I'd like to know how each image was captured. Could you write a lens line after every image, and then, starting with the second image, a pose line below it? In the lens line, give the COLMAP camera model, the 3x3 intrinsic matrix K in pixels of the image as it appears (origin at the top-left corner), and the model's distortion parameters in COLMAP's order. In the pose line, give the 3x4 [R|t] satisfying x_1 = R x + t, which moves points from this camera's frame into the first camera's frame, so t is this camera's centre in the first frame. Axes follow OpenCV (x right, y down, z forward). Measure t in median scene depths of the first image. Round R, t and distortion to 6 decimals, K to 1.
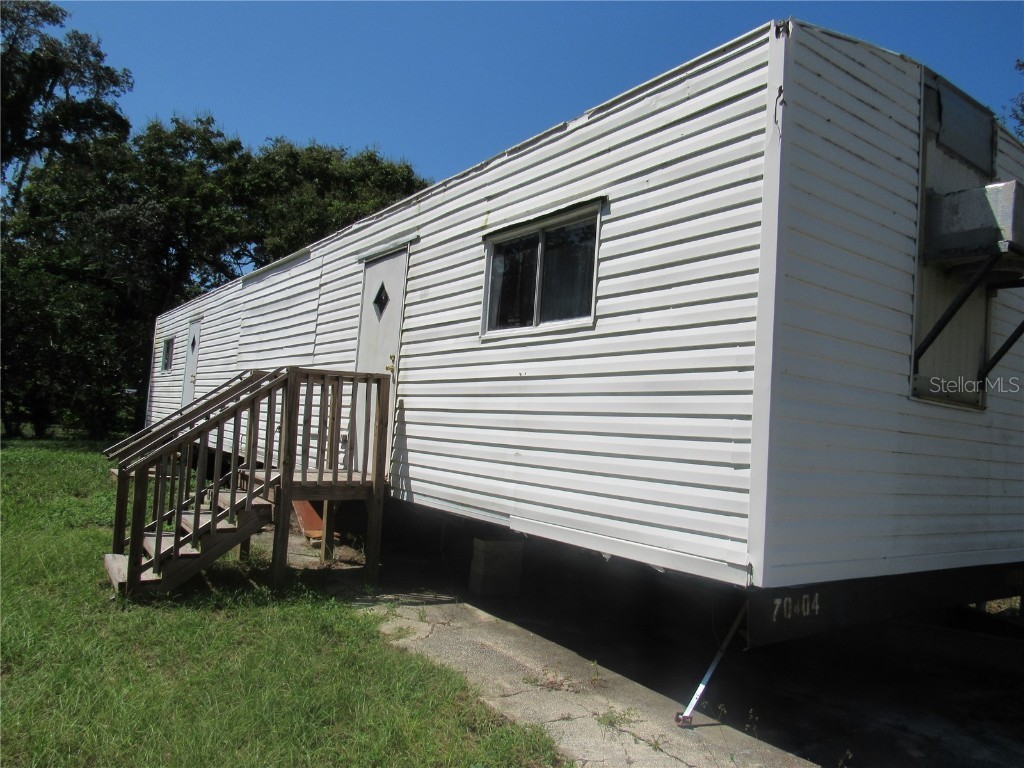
lens RADIAL K [[733.7, 0, 512.0], [0, 733.7, 384.0], [0, 0, 1]] dist [-0.032012, 0.009002]
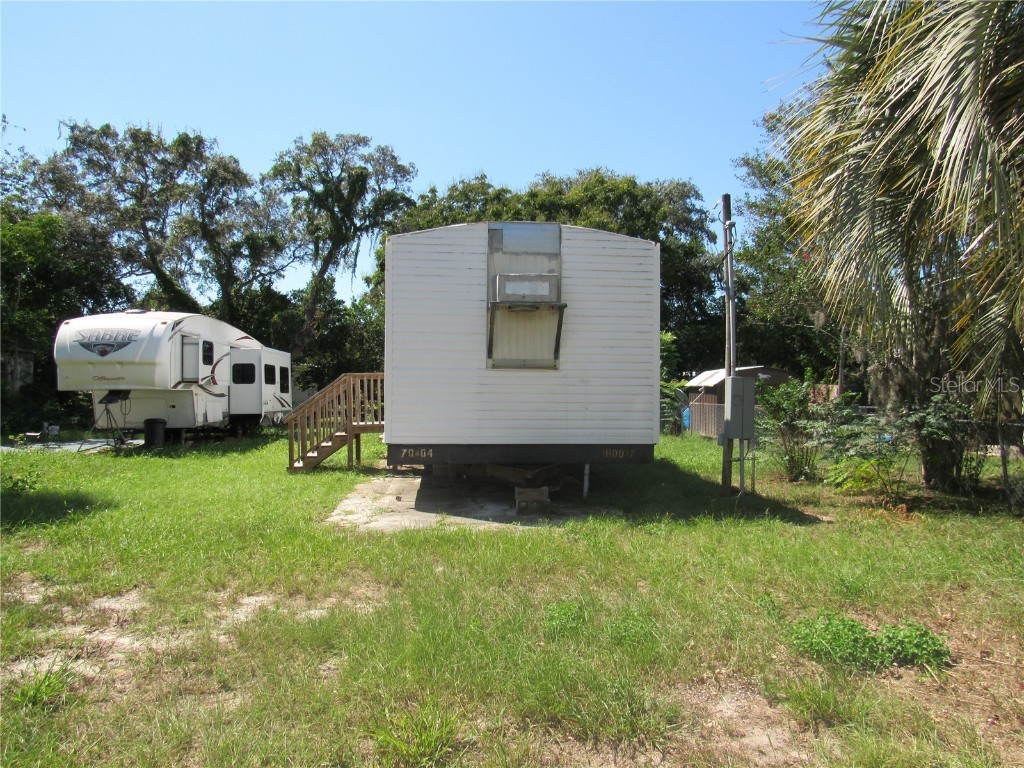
lens RADIAL K [[733.7, 0, 512.0], [0, 733.7, 384.0], [0, 0, 1]] dist [-0.032012, 0.009002]
pose [[0.864892, -0.078317, -0.495810, 0.340098], [0.093976, 0.995552, 0.006677, 0.011085], [0.493082, -0.052369, 0.868405, -0.191943]]
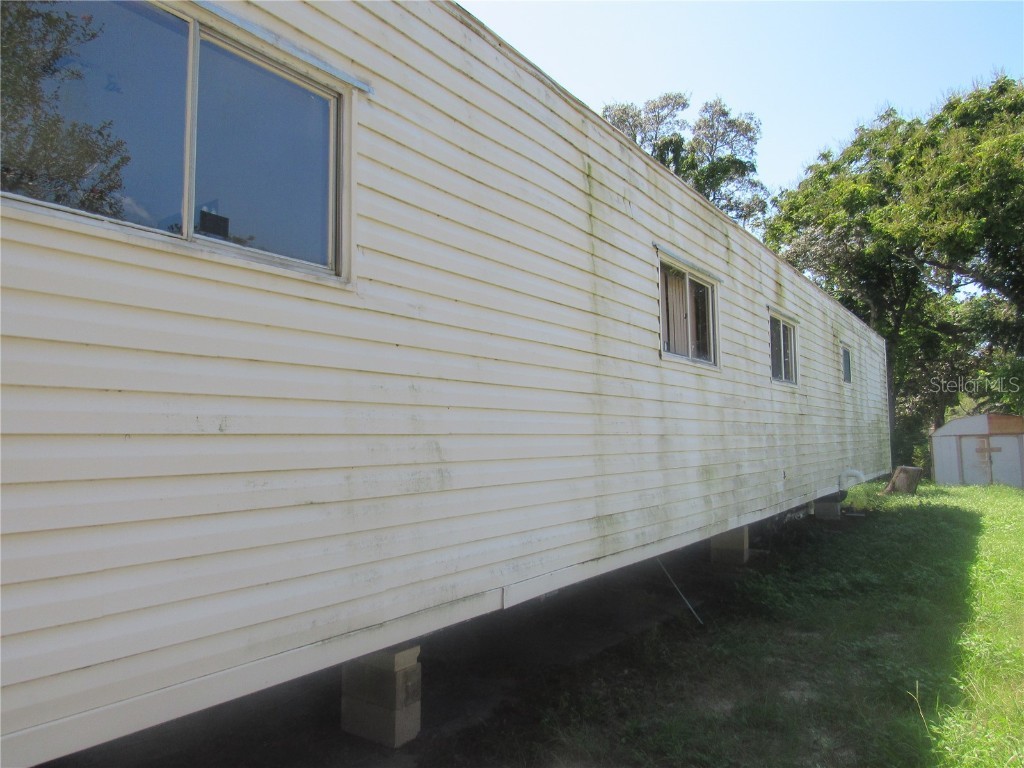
lens RADIAL K [[728.0, 0, 512.0], [0, 728.0, 384.0], [0, 0, 1]] dist [-0.011966, -0.000210]
pose [[0.346524, -0.149482, -0.926054, 0.250434], [0.094130, 0.987779, -0.124223, 0.038061], [0.933306, -0.044124, 0.356360, 0.326348]]
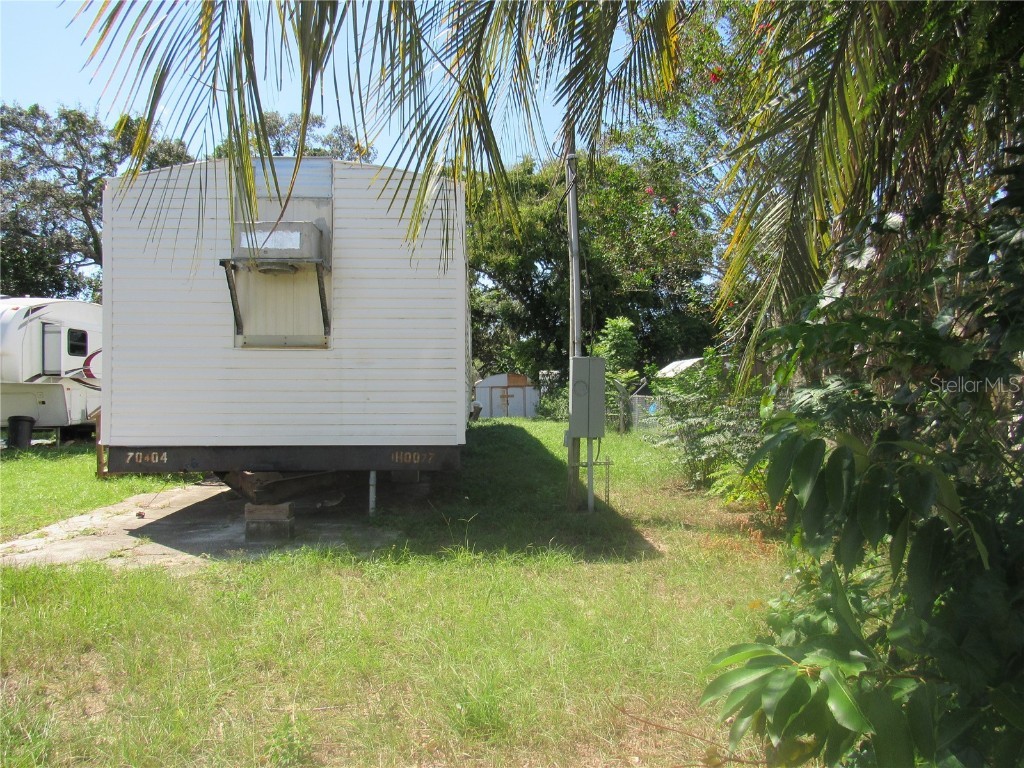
lens RADIAL K [[728.0, 0, 512.0], [0, 728.0, 384.0], [0, 0, 1]] dist [-0.011966, -0.000210]
pose [[0.840089, -0.082284, -0.536172, 0.397204], [0.101100, 0.994860, 0.005730, 0.031479], [0.532944, -0.059021, 0.844089, -0.030004]]
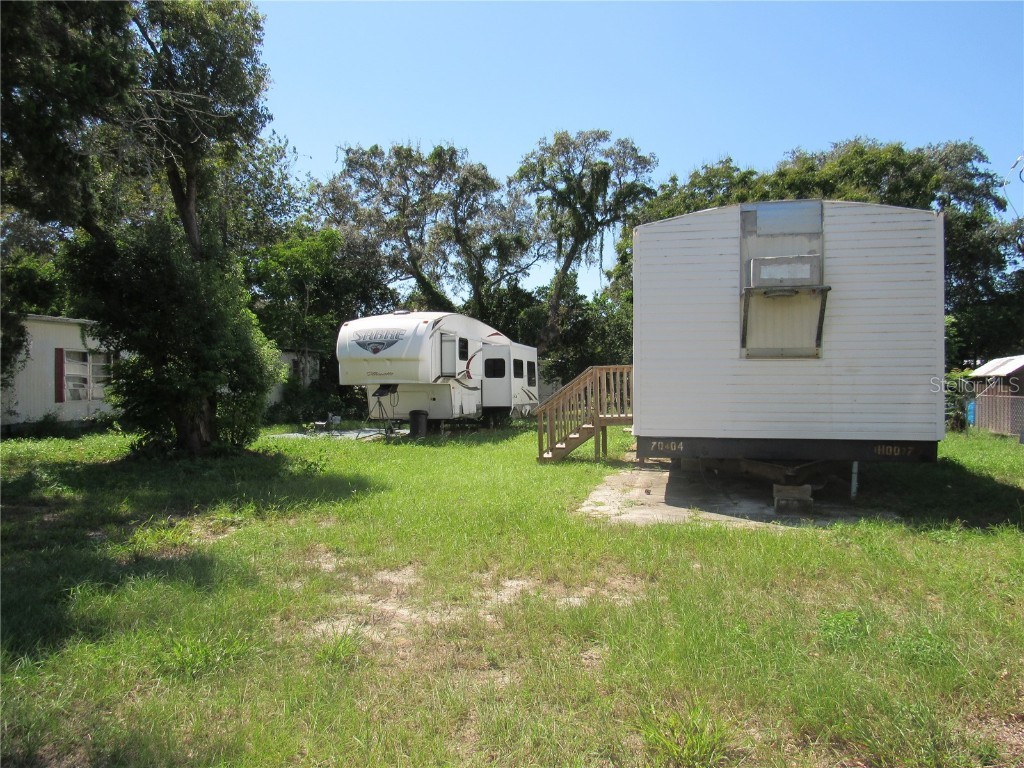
lens RADIAL K [[733.7, 0, 512.0], [0, 733.7, 384.0], [0, 0, 1]] dist [-0.032012, 0.009002]
pose [[0.661002, -0.078575, -0.746259, 0.333502], [0.100061, 0.994851, -0.016119, 0.011517], [0.743683, -0.064017, 0.665461, -0.192273]]
